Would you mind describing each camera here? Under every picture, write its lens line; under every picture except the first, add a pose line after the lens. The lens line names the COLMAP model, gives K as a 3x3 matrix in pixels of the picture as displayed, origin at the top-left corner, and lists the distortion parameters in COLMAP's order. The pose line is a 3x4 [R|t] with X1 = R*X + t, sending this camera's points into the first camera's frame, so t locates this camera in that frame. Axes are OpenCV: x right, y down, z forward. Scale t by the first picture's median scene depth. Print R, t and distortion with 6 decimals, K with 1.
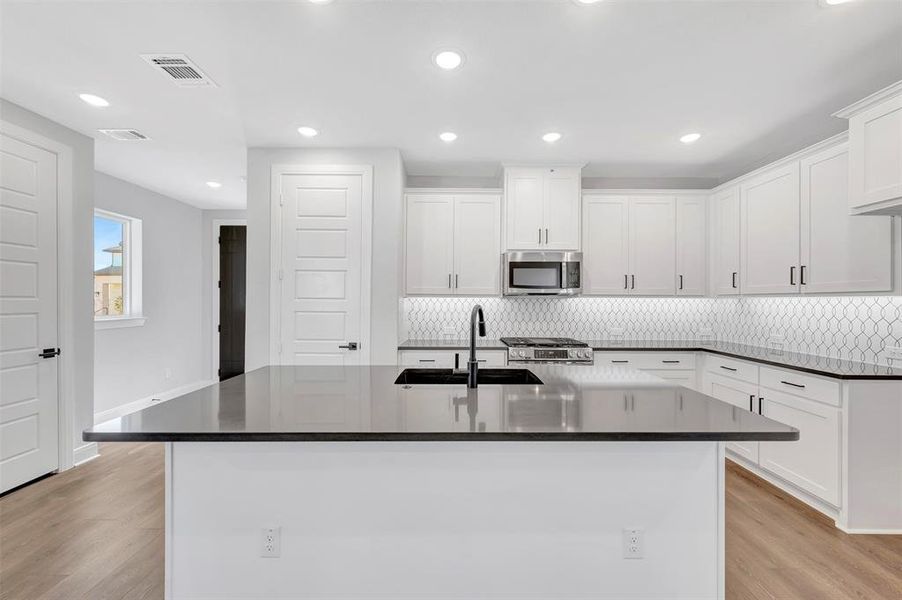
lens RADIAL K [[356.8, 0, 454.4], [0, 356.8, 299.1], [0, 0, 1]] dist [-0.002536, 0.000135]
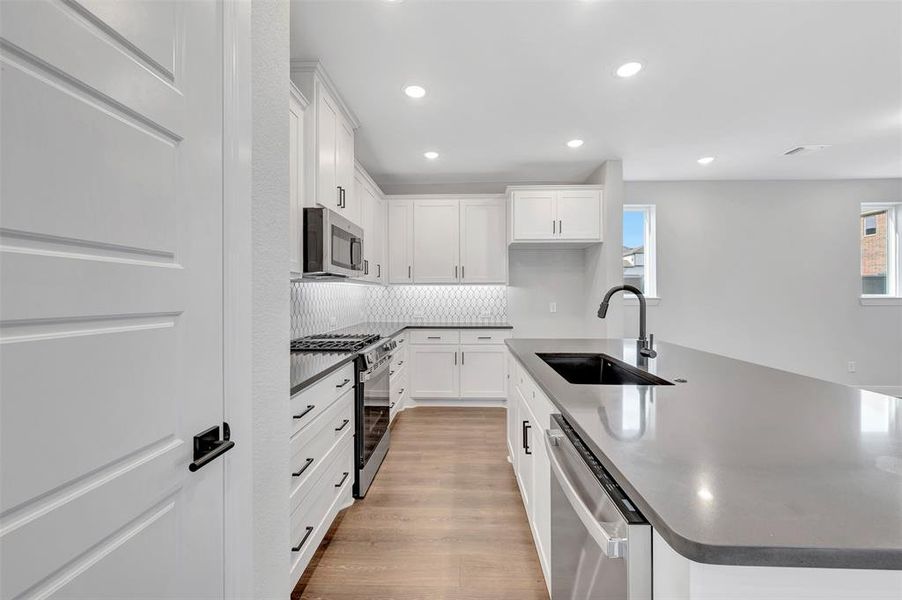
lens RADIAL K [[361.7, 0, 456.9], [0, 361.7, 290.8], [0, 0, 1]] dist [0.001853, 0.000048]
pose [[0.033420, 0.002435, 0.999438, -0.514741], [-0.002993, 0.999993, -0.002336, 0.017132], [-0.999437, -0.002914, 0.033427, 0.752671]]
